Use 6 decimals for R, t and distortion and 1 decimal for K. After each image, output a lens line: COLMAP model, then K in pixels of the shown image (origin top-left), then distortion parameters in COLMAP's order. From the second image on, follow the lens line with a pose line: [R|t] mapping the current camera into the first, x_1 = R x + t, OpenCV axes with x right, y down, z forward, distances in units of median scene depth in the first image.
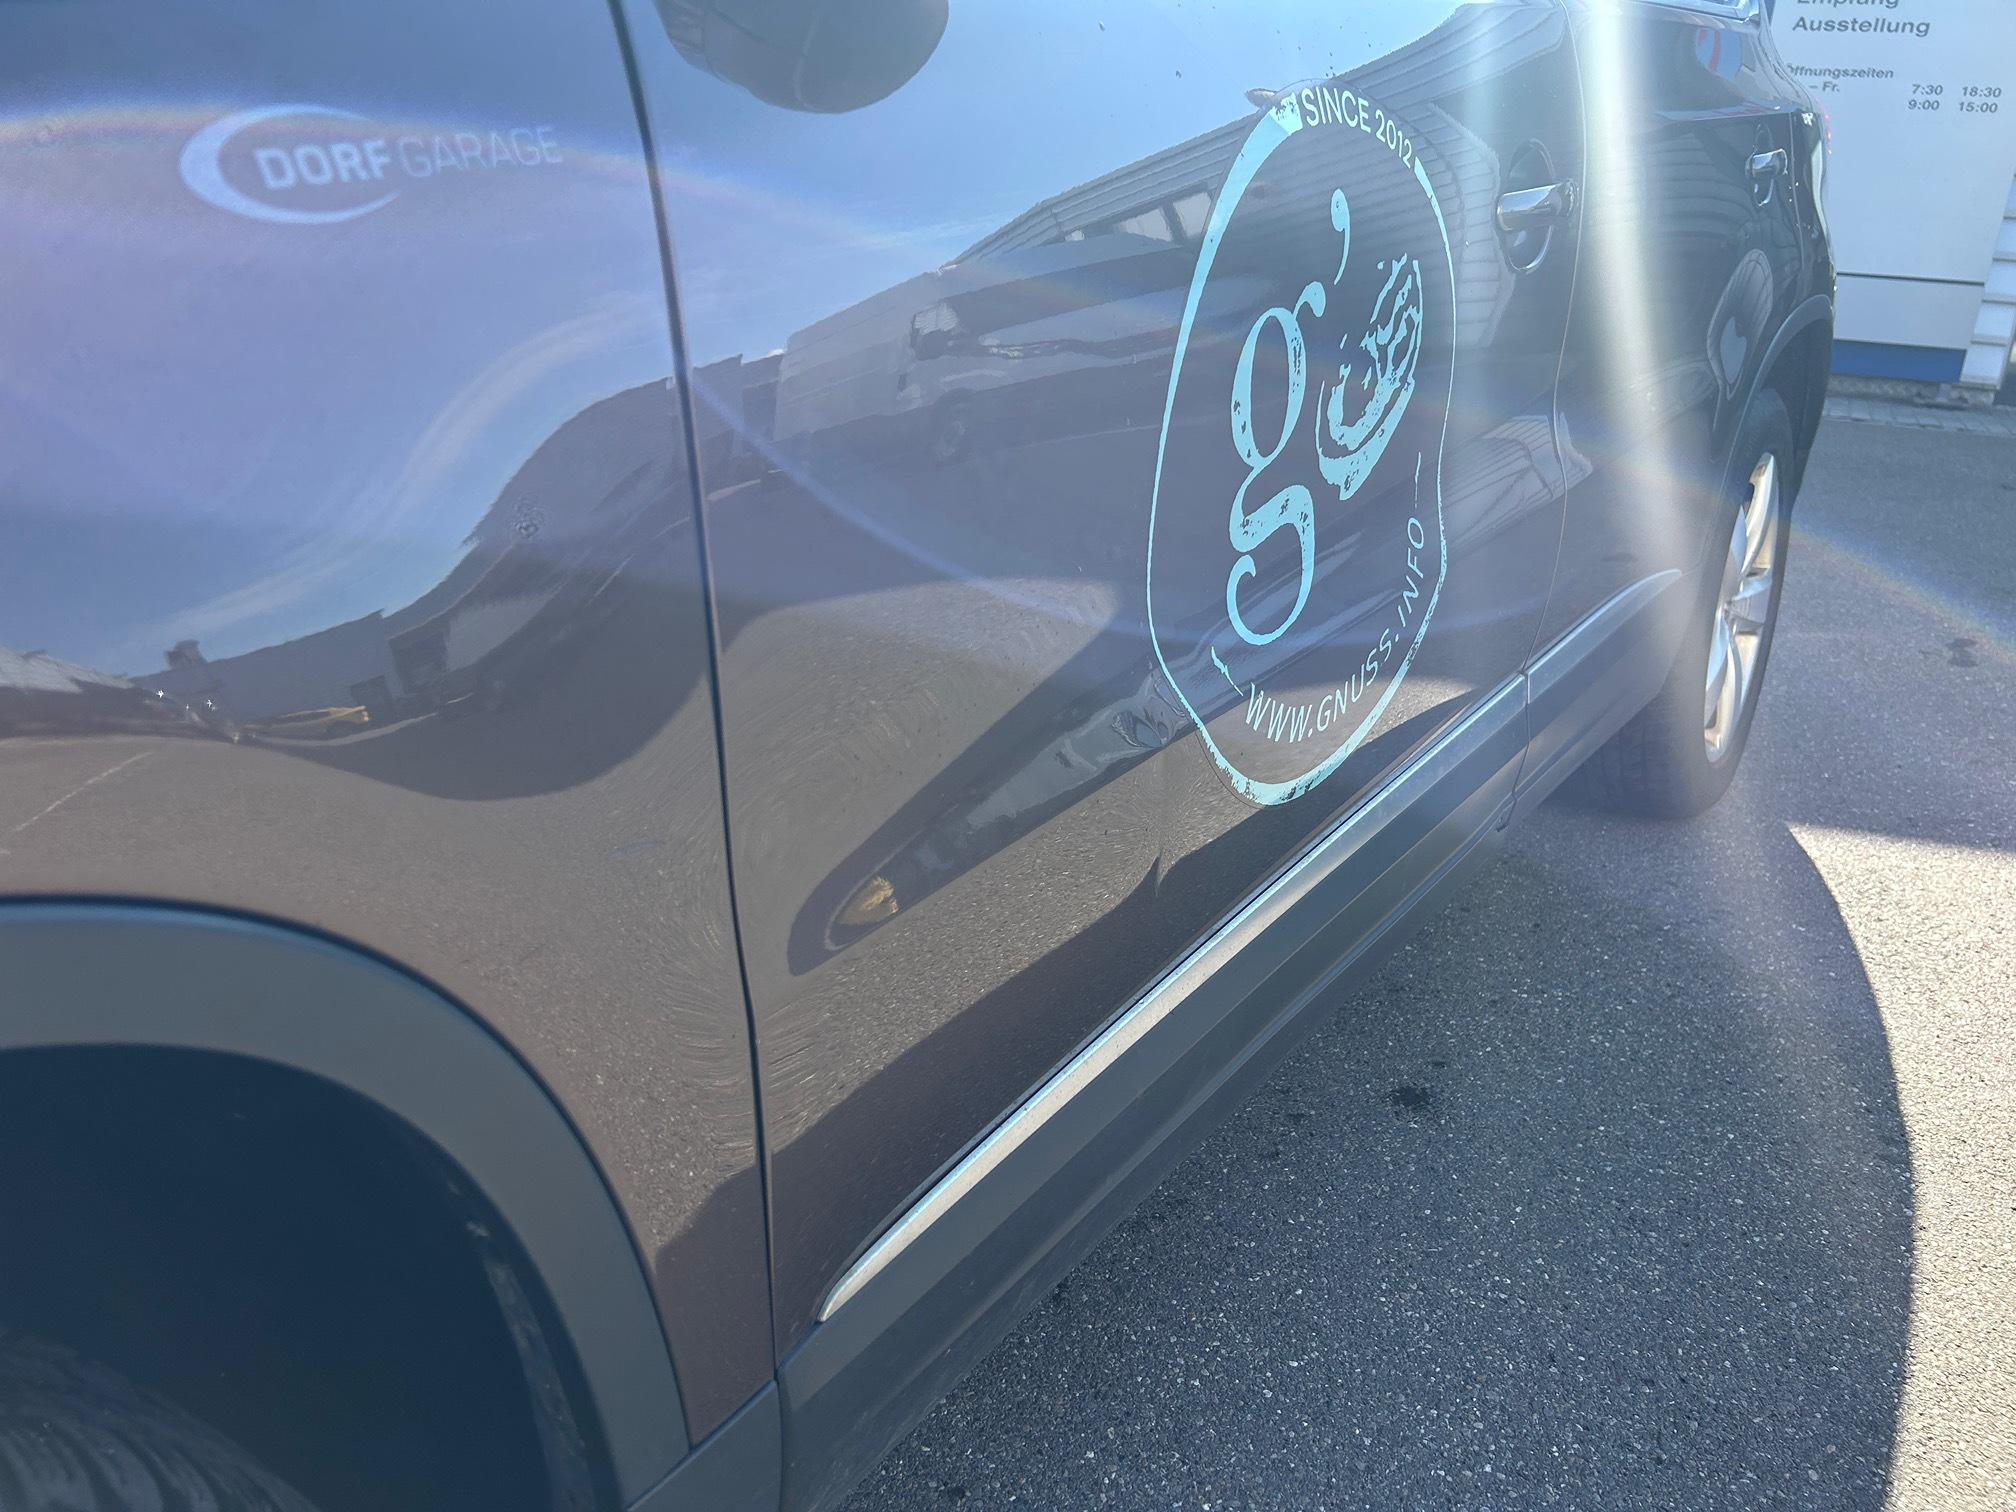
lens RADIAL K [[1521.6, 0, 1008.0], [0, 1521.6, 756.0], [0, 0, 1]] dist [0.045049, -0.051186]
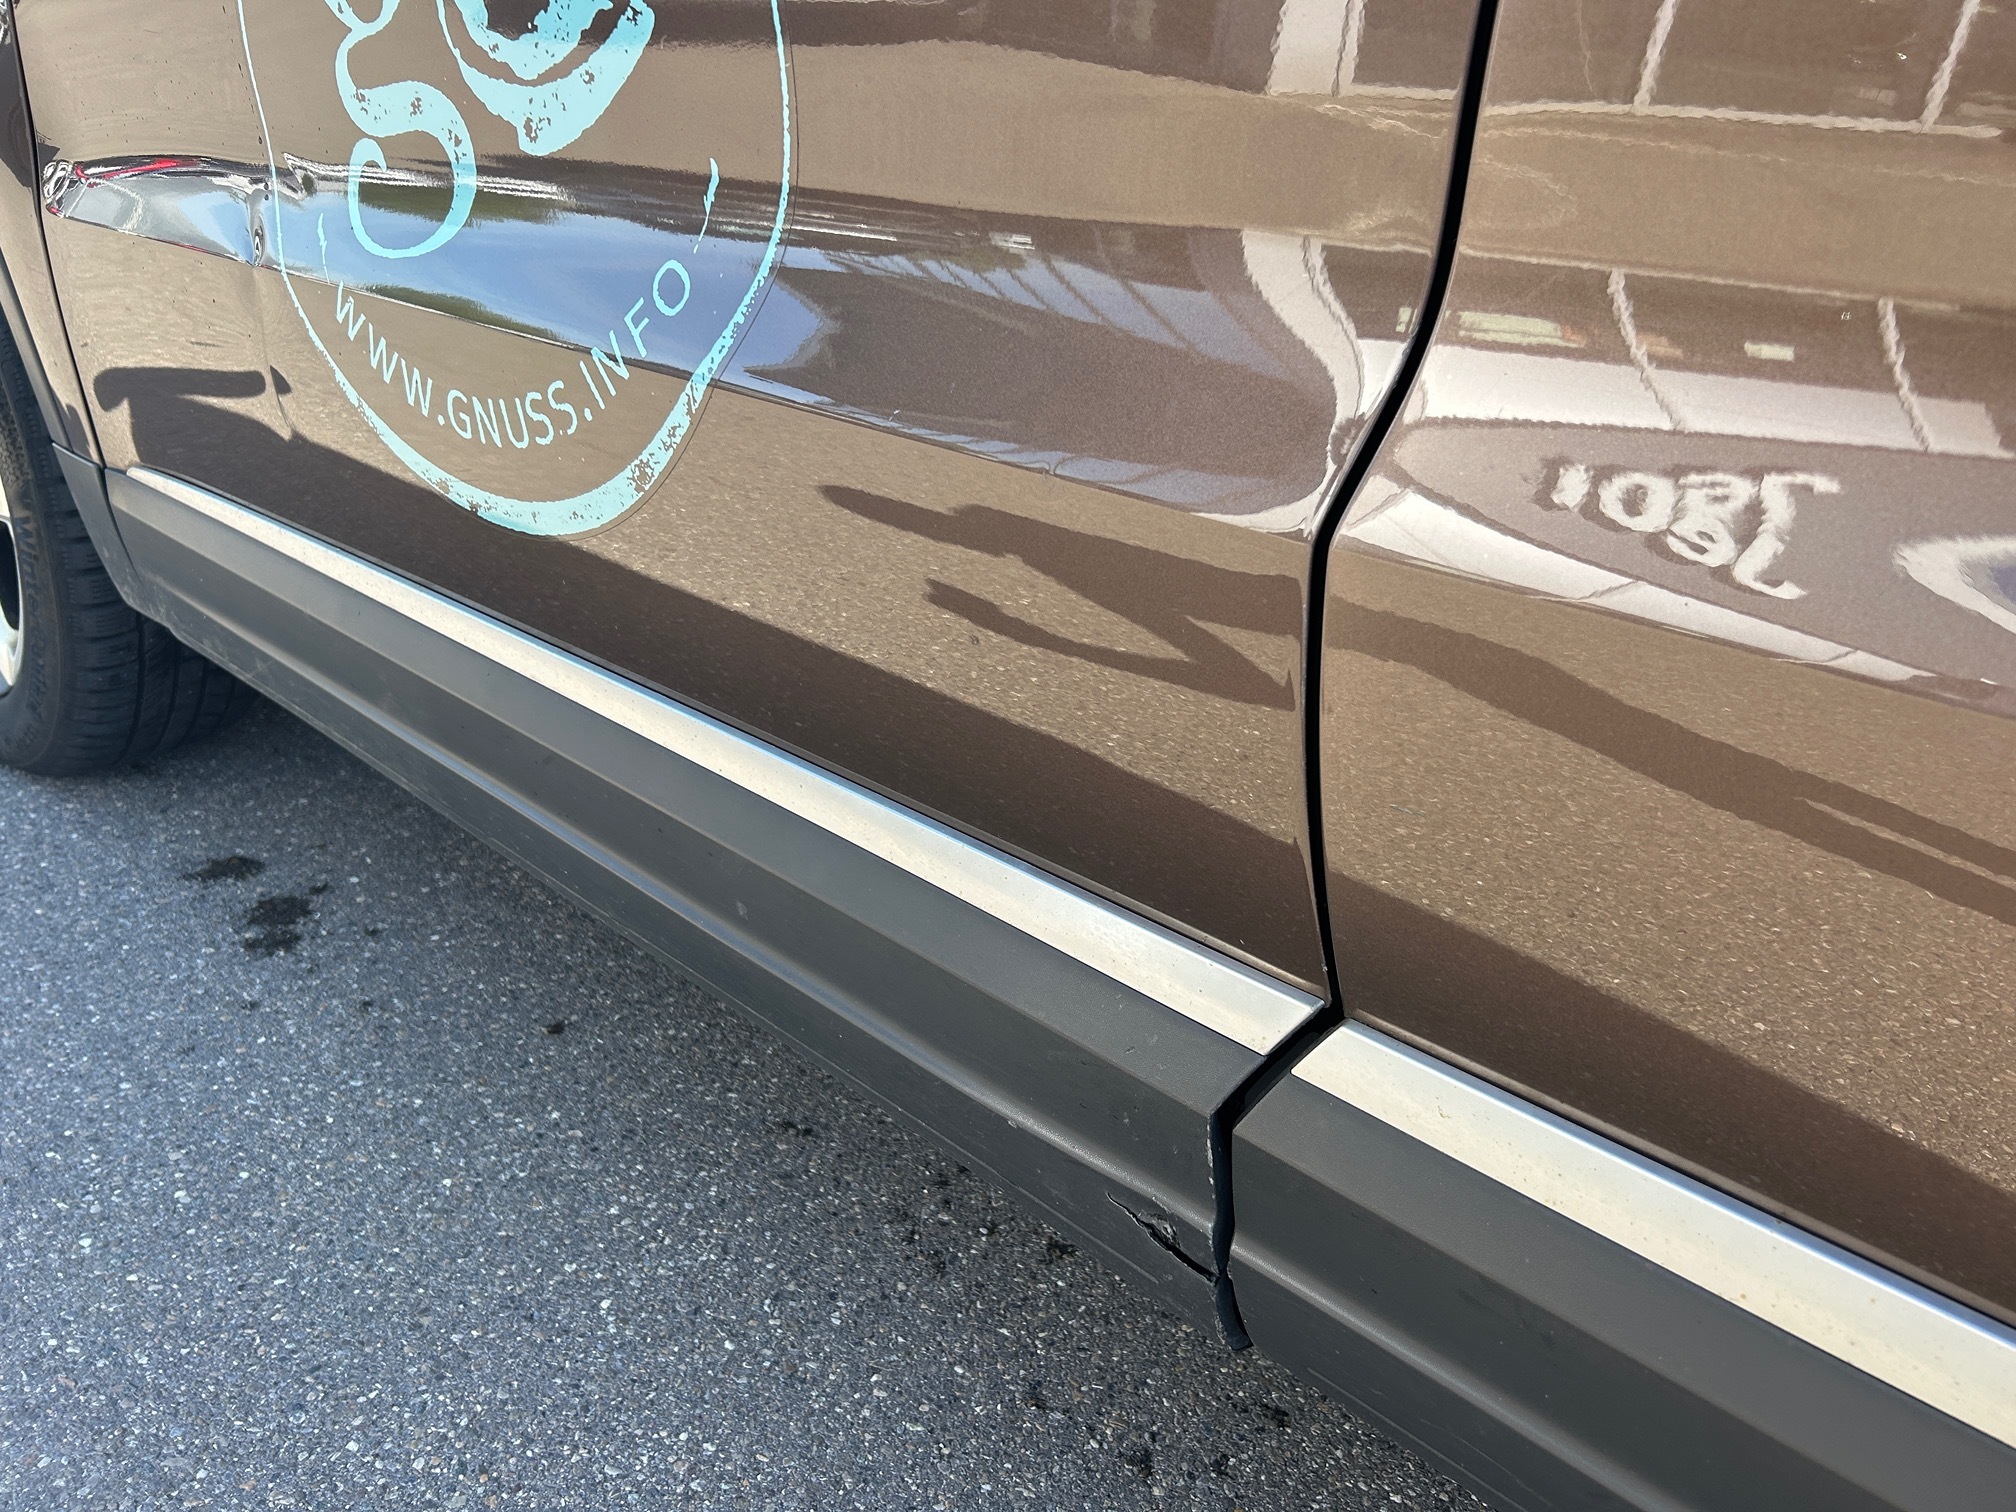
lens RADIAL K [[1512.6, 0, 1006.4], [0, 1512.6, 730.4], [0, 0, 1]] dist [0.047808, -0.048737]
pose [[-0.087191, 0.433212, -0.897065, 0.868256], [-0.418708, 0.801154, 0.427592, -0.317612], [0.903925, 0.412891, 0.111536, 1.119070]]
